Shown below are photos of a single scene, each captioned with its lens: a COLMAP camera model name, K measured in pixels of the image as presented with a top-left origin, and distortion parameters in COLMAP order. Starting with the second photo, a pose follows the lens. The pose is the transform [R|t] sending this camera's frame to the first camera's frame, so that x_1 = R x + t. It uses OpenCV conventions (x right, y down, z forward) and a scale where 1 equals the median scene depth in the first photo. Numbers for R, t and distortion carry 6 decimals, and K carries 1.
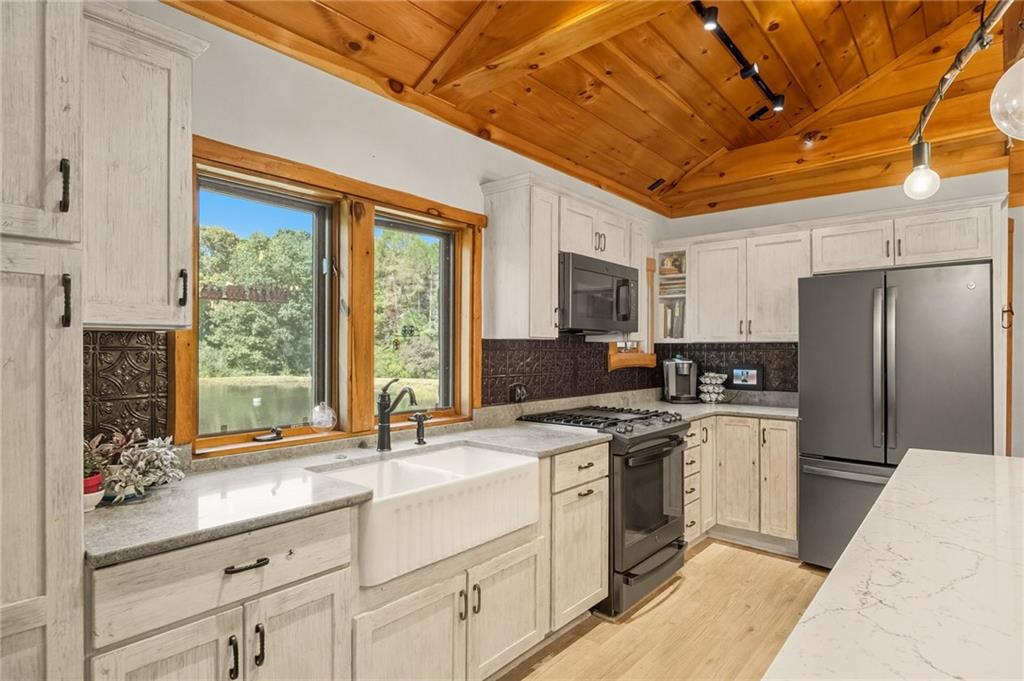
lens RADIAL K [[543.5, 0, 515.7], [0, 543.5, 345.4], [0, 0, 1]] dist [0.008061, 0.000421]
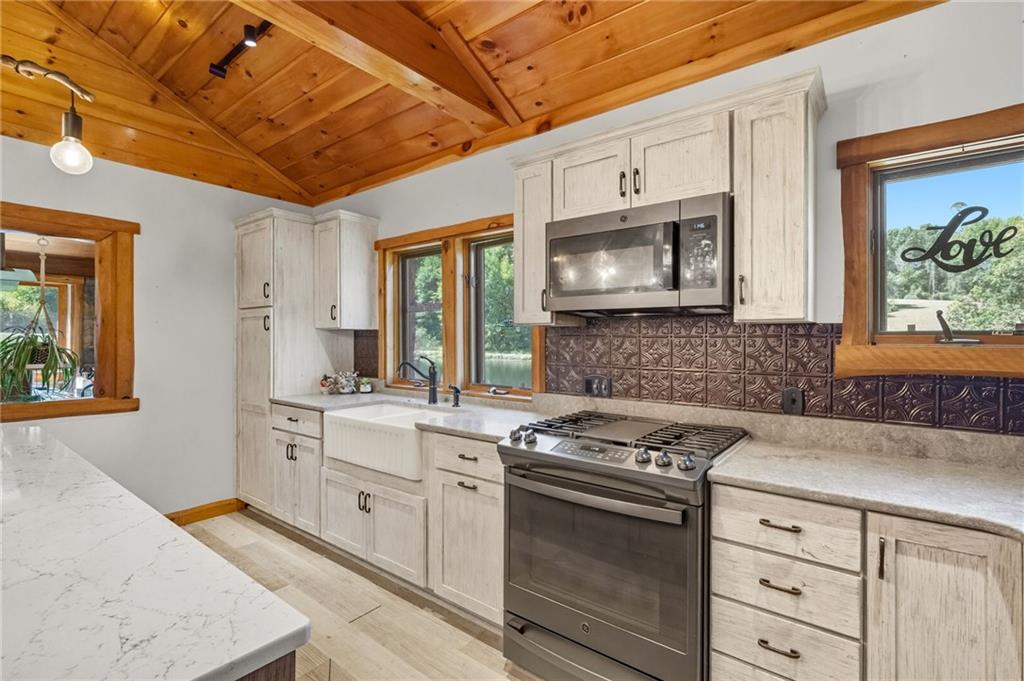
lens RADIAL K [[465.3, 0, 515.3], [0, 465.3, 340.2], [0, 0, 1]] dist [-0.001268, 0.000142]
pose [[0.050372, -0.003224, -0.998725, 0.868551], [0.003054, 0.999991, -0.003074, 0.017650], [0.998726, -0.002895, 0.050382, 0.955571]]
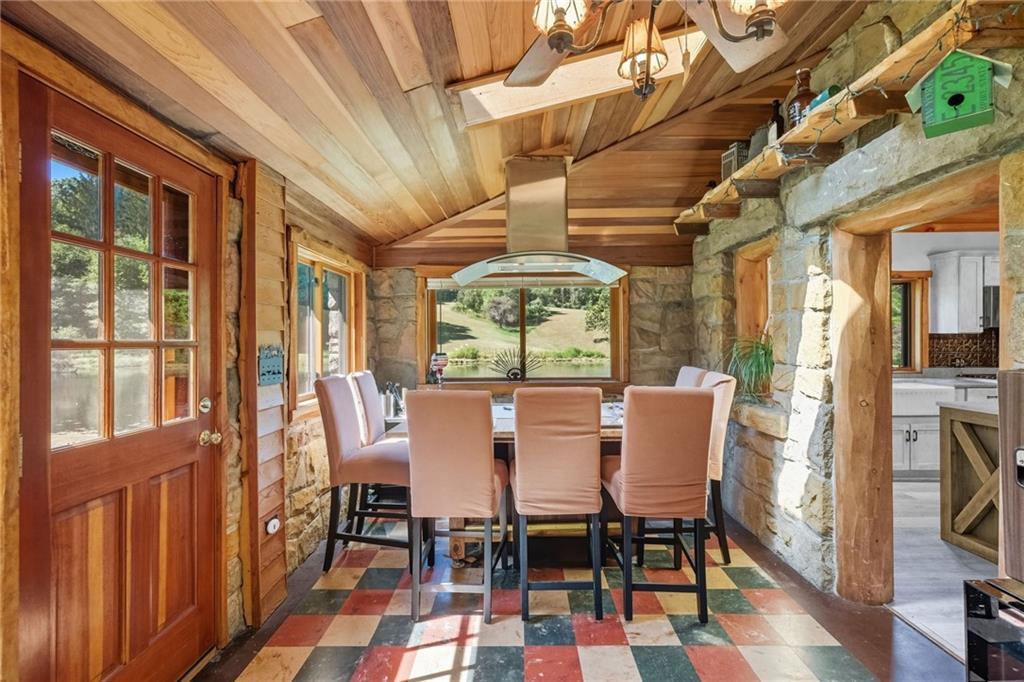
lens RADIAL K [[465.3, 0, 510.3], [0, 465.3, 338.6], [0, 0, 1]] dist [-0.001268, 0.000142]
pose [[0.636014, -0.004115, -0.771666, 0.291962], [0.009408, 0.999953, 0.002422, -0.012423], [0.771620, -0.008801, 0.636023, -1.336447]]
